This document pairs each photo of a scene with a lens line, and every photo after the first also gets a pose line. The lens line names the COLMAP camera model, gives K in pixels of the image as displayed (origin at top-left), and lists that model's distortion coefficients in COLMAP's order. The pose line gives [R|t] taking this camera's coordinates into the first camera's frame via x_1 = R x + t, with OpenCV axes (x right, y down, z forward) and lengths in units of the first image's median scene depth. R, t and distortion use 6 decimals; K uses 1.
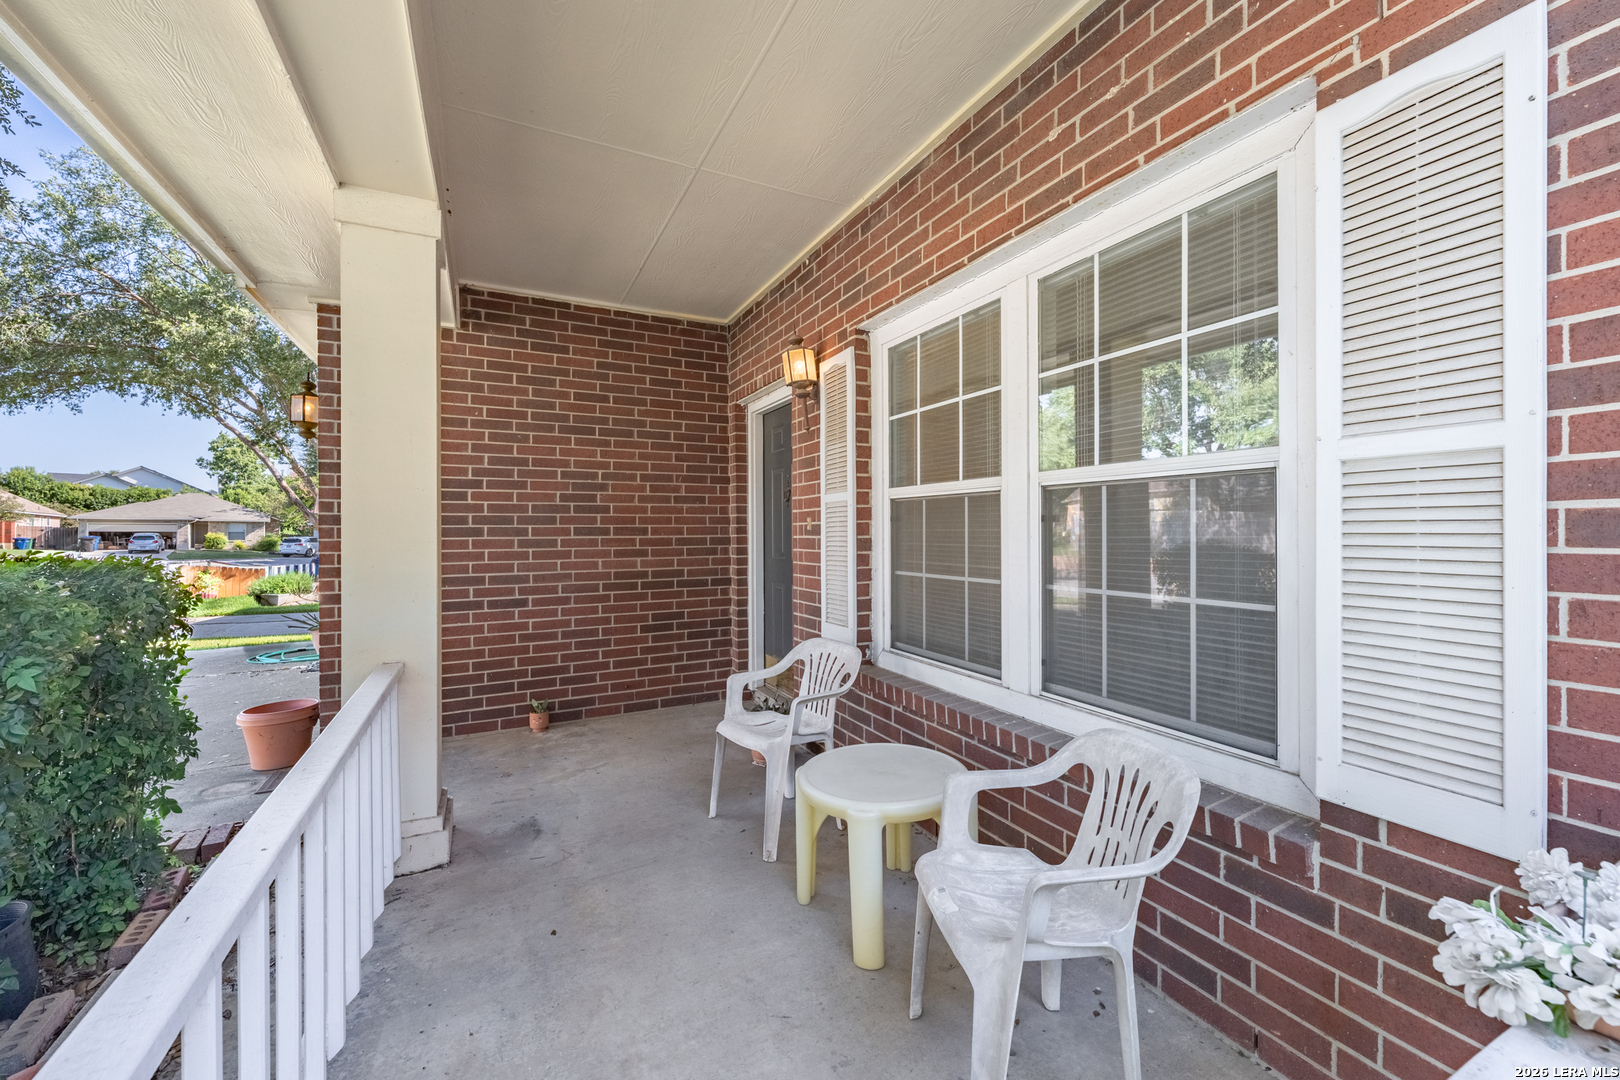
lens RADIAL K [[660.9, 0, 809.7], [0, 660.9, 537.0], [0, 0, 1]] dist [0.000836, -0.000158]
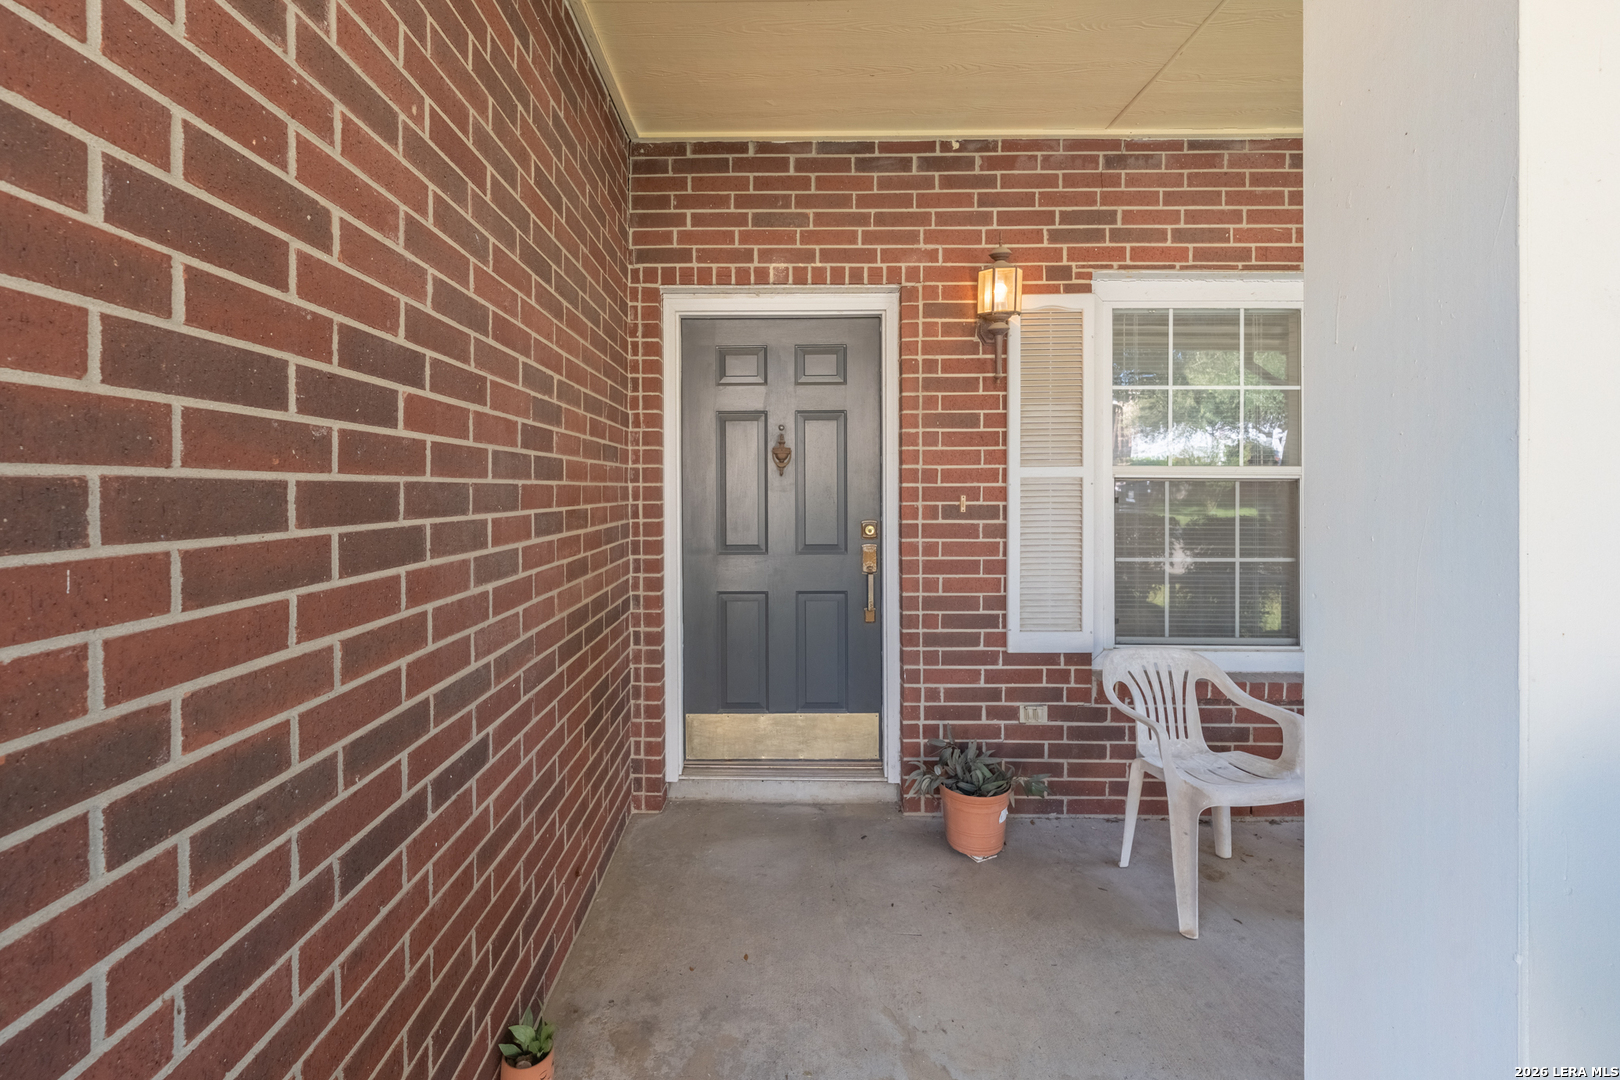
lens RADIAL K [[660.9, 0, 807.9], [0, 660.9, 525.9], [0, 0, 1]] dist [0.000836, -0.000158]
pose [[0.440810, -0.005367, 0.897585, -0.926736], [0.005975, 0.999978, 0.003045, 0.001983], [-0.897581, 0.004020, 0.440832, 1.048183]]
